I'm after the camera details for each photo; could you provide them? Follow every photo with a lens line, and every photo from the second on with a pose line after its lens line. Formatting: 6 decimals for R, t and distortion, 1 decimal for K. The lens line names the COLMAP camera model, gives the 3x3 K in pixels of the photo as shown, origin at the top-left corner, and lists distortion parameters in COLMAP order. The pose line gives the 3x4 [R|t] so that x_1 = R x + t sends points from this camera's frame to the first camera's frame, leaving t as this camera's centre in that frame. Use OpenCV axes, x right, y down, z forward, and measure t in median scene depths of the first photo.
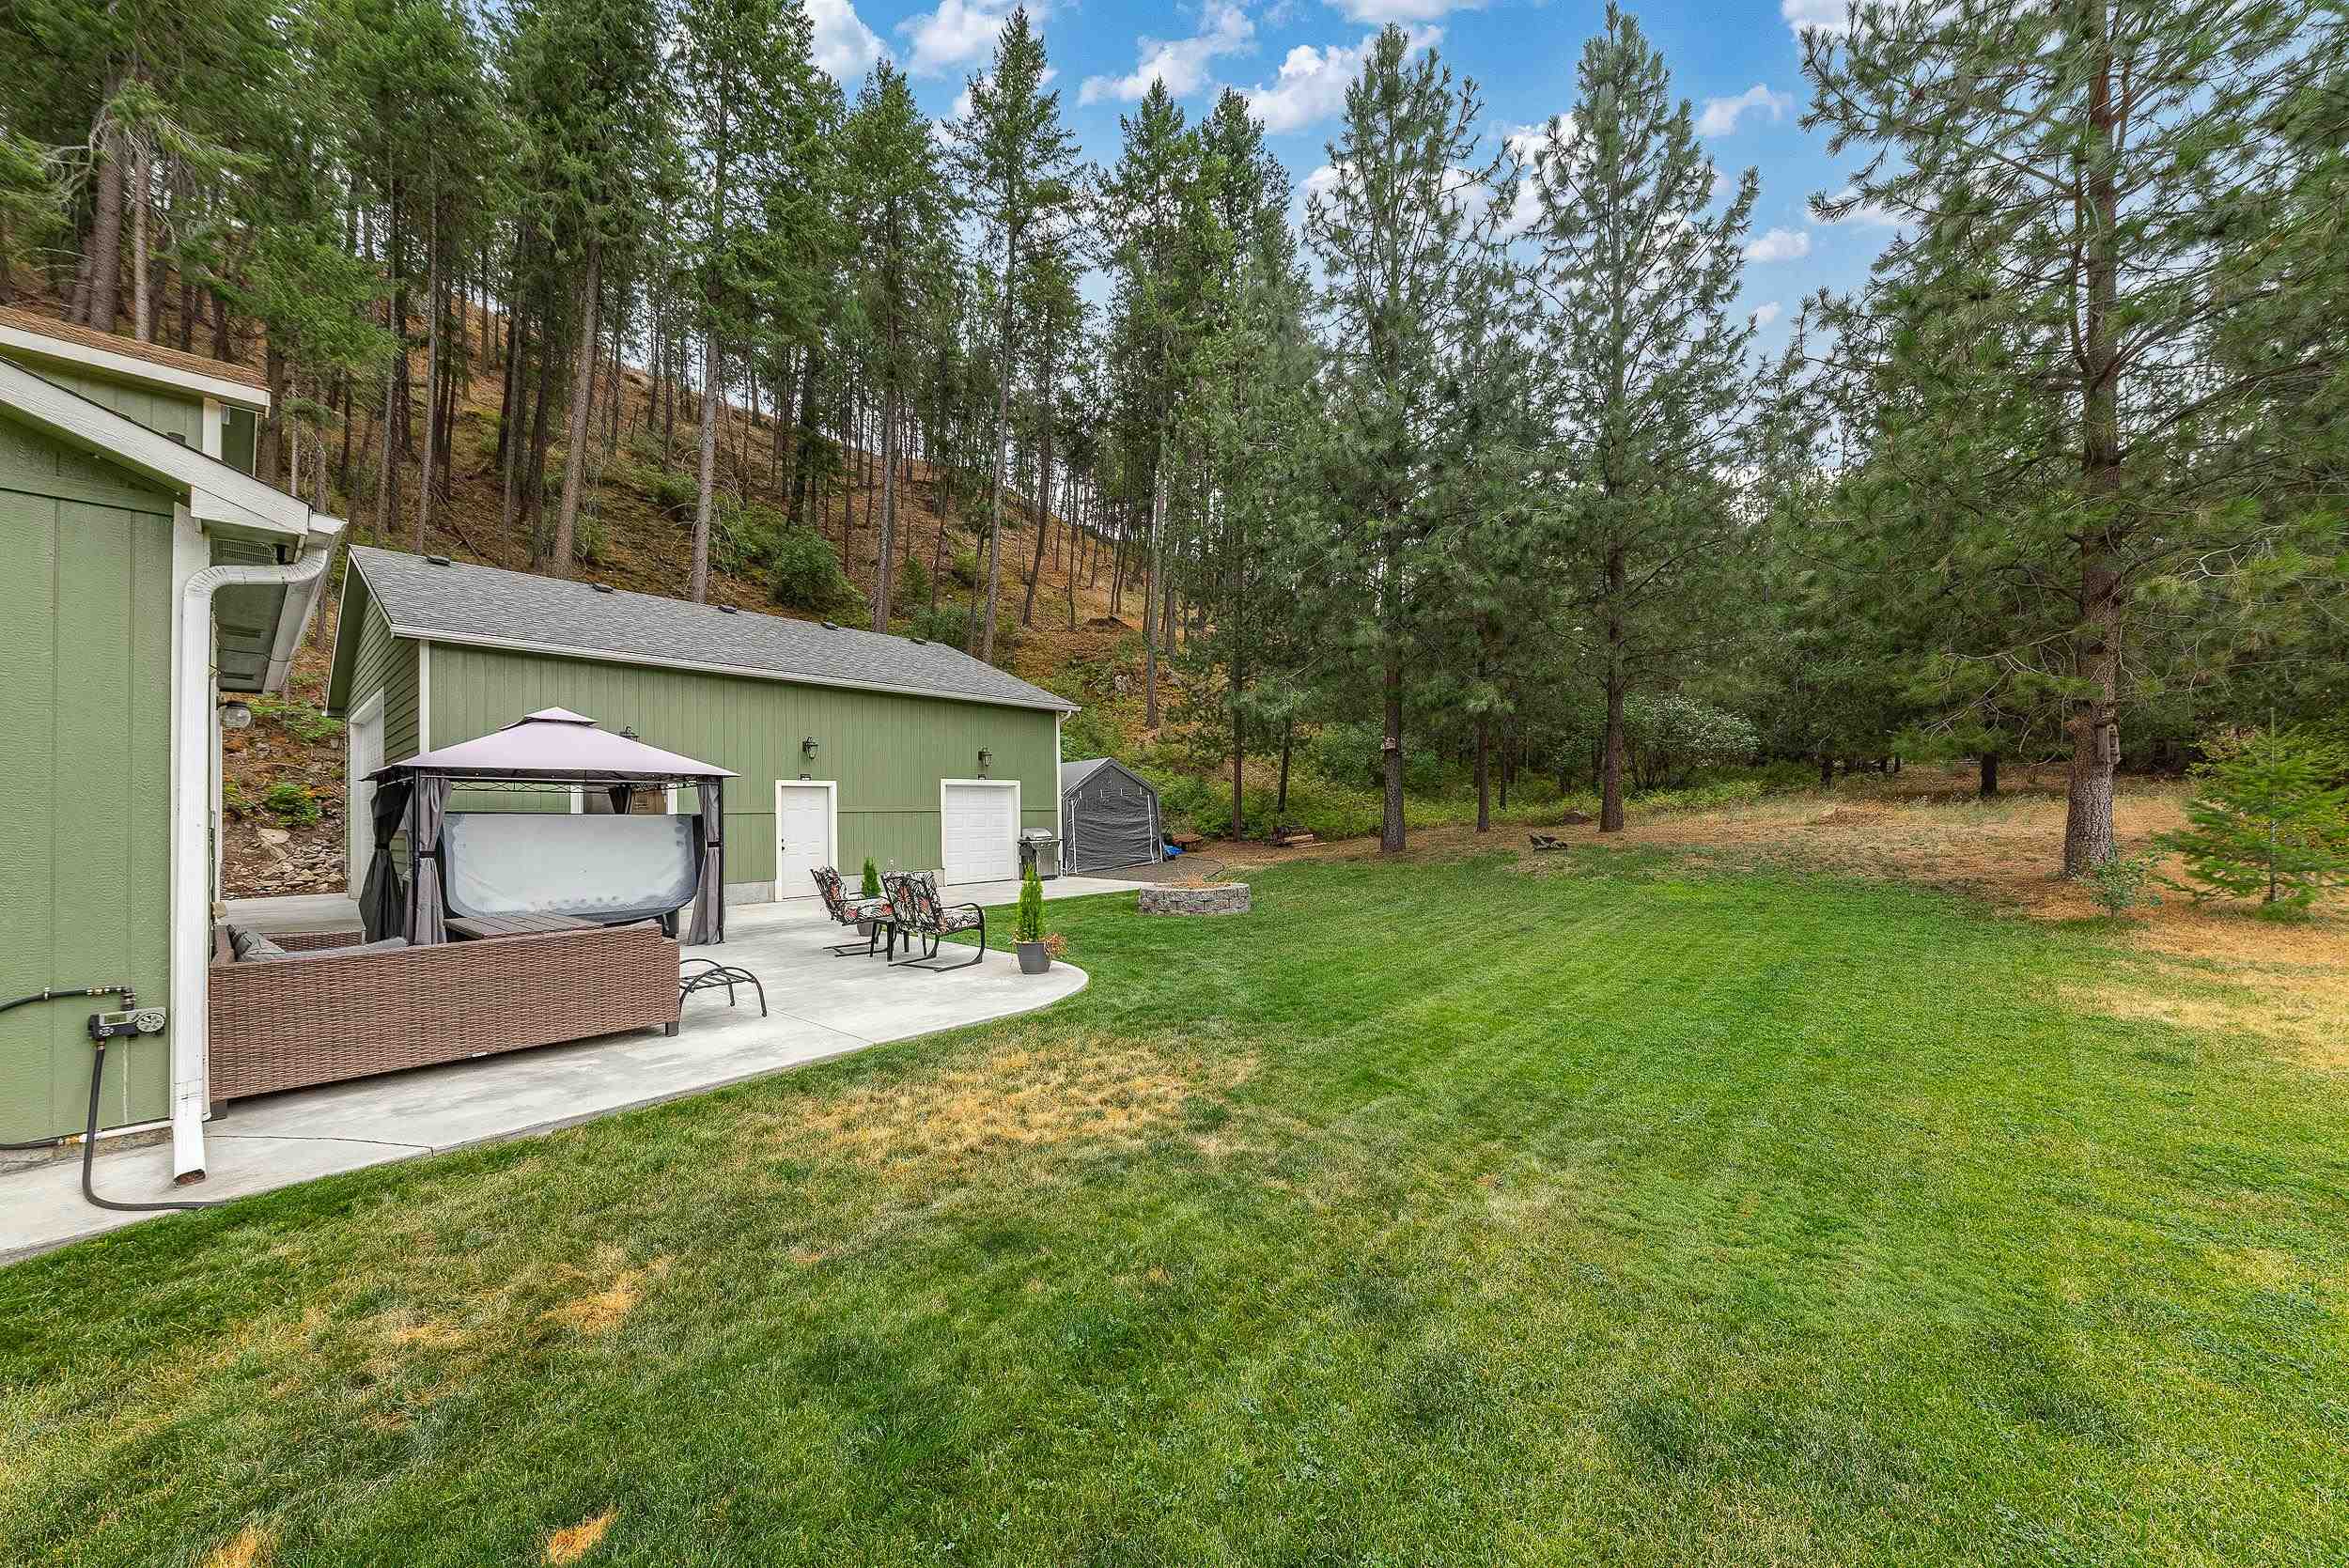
lens RADIAL K [[808.2, 0, 1182.1], [0, 808.2, 809.6], [0, 0, 1]] dist [0.016620, 0.000017]
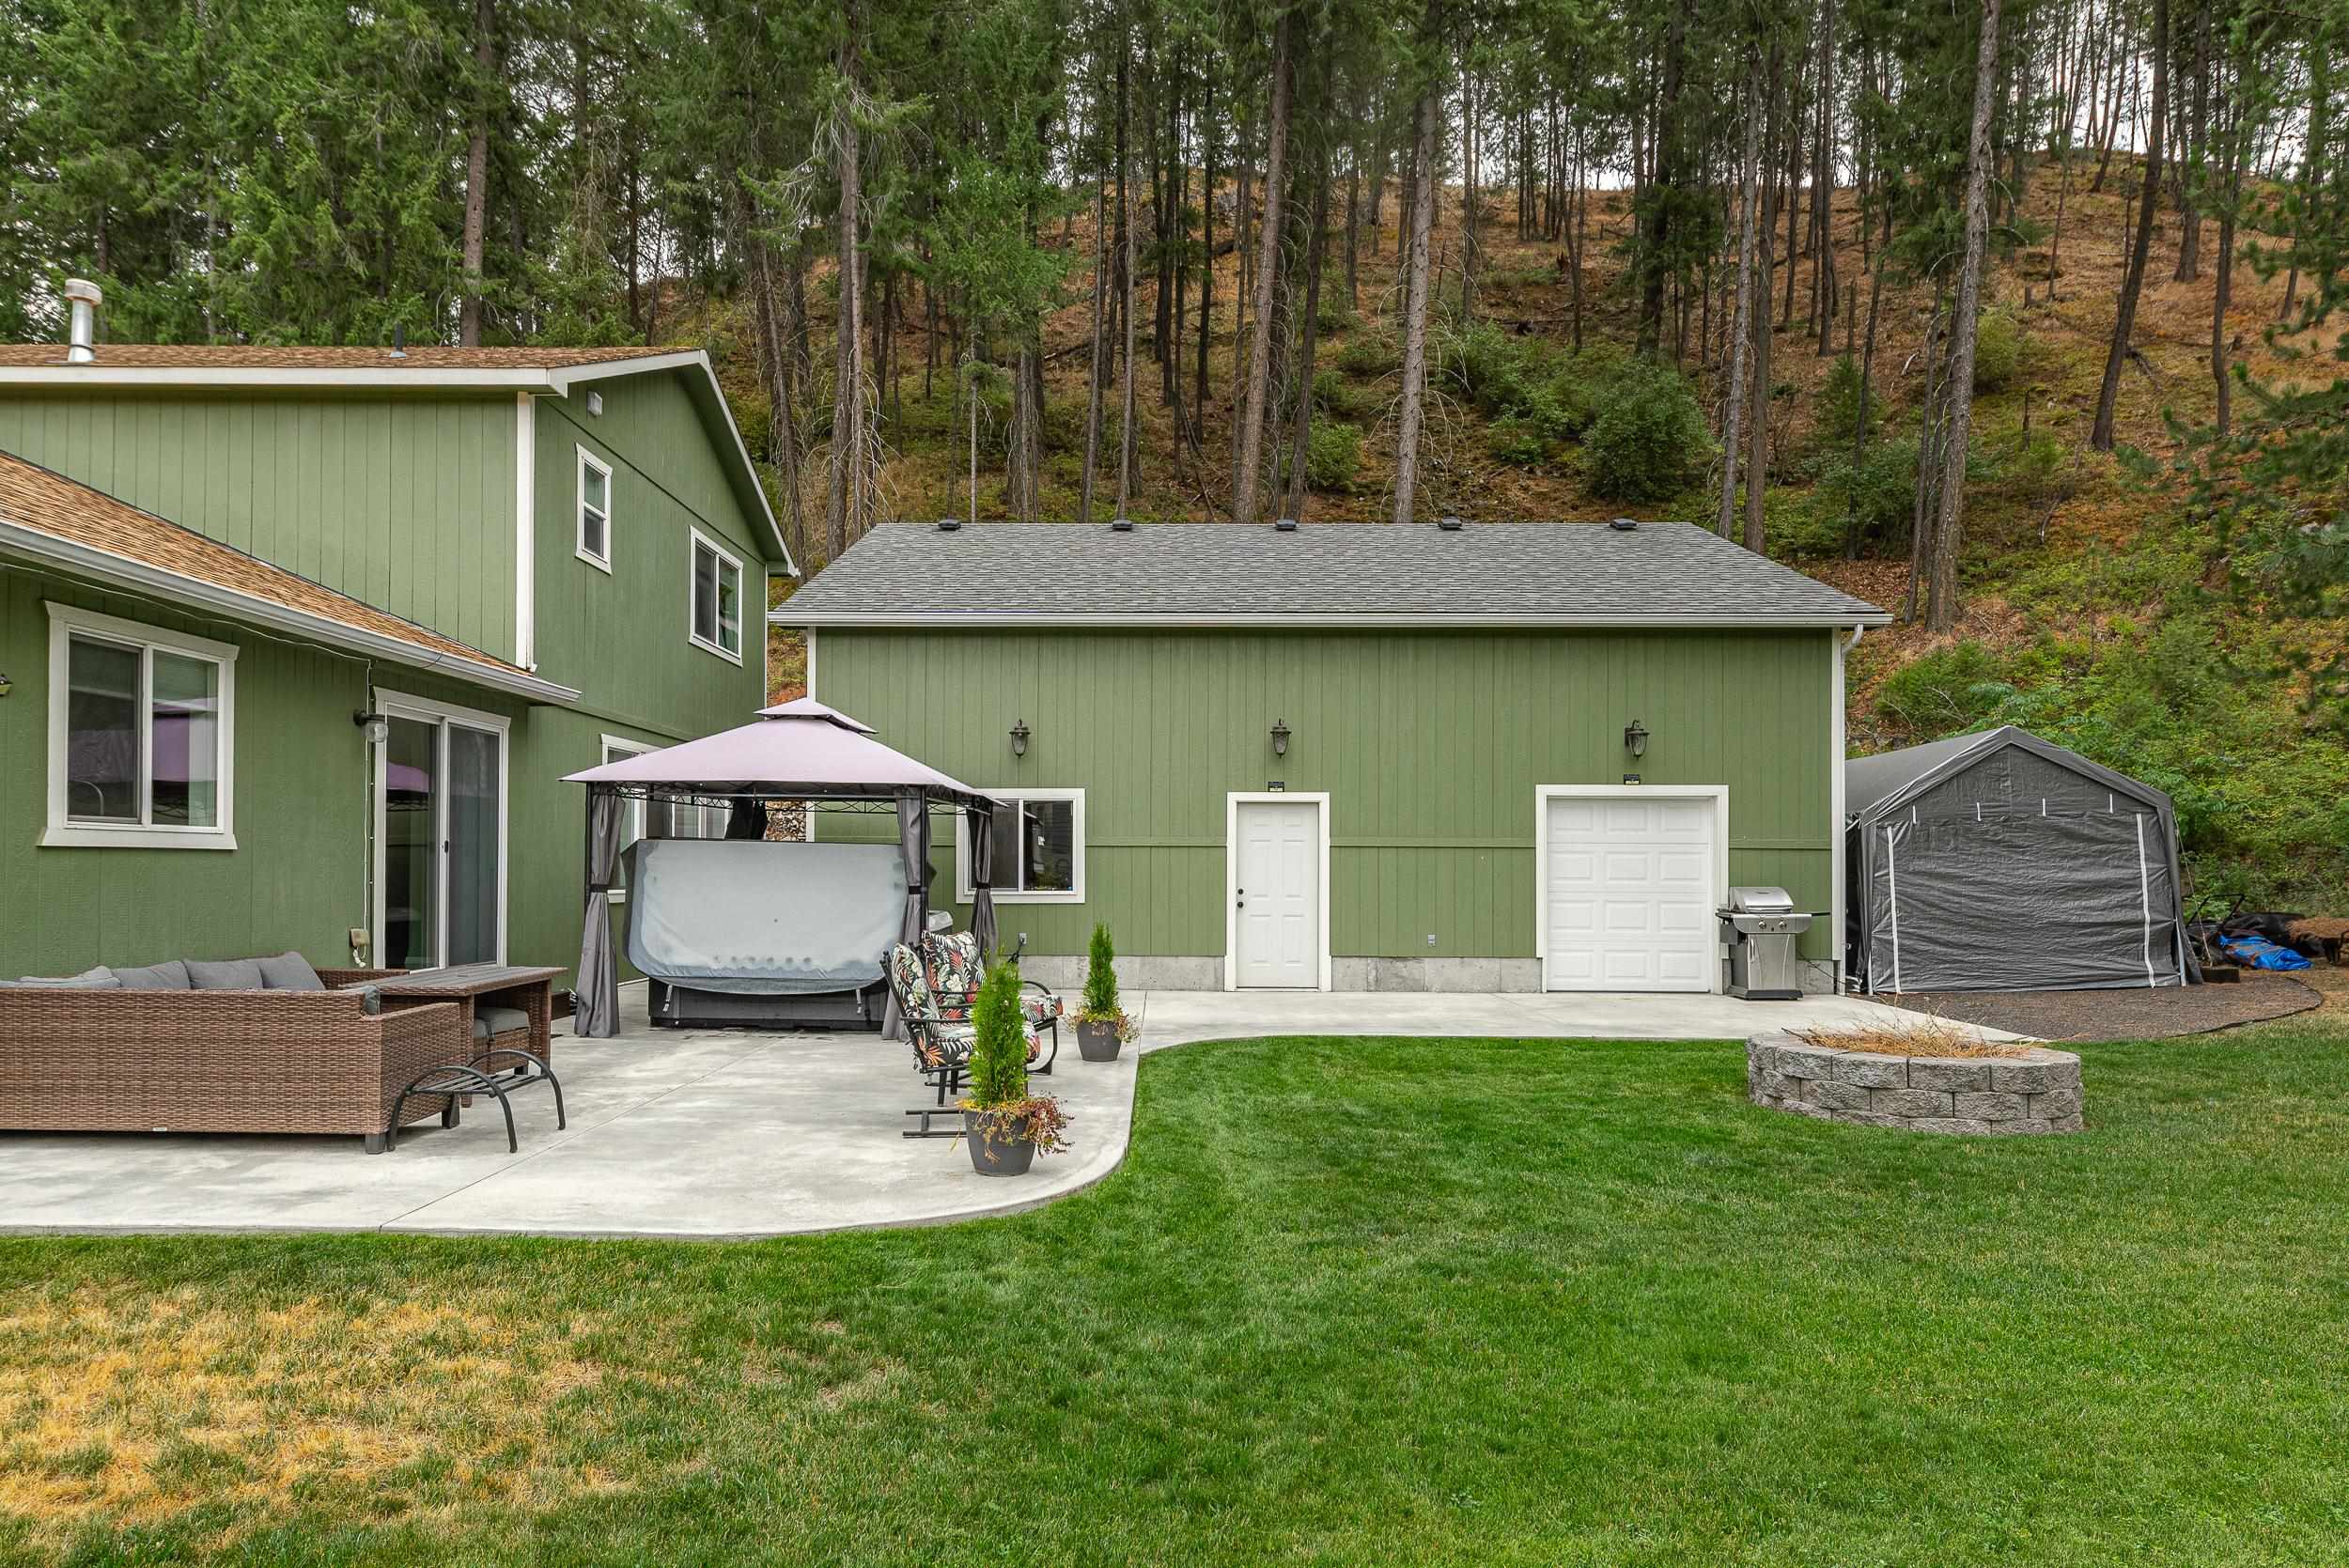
lens RADIAL K [[1397.5, 0, 1170.1], [0, 1397.5, 869.2], [0, 0, 1]] dist [0.024033, 0.000113]
pose [[0.647478, 0.022100, -0.761764, 0.229508], [-0.011017, 0.999746, 0.019640, 0.001130], [0.762005, -0.004325, 0.647557, 0.233171]]
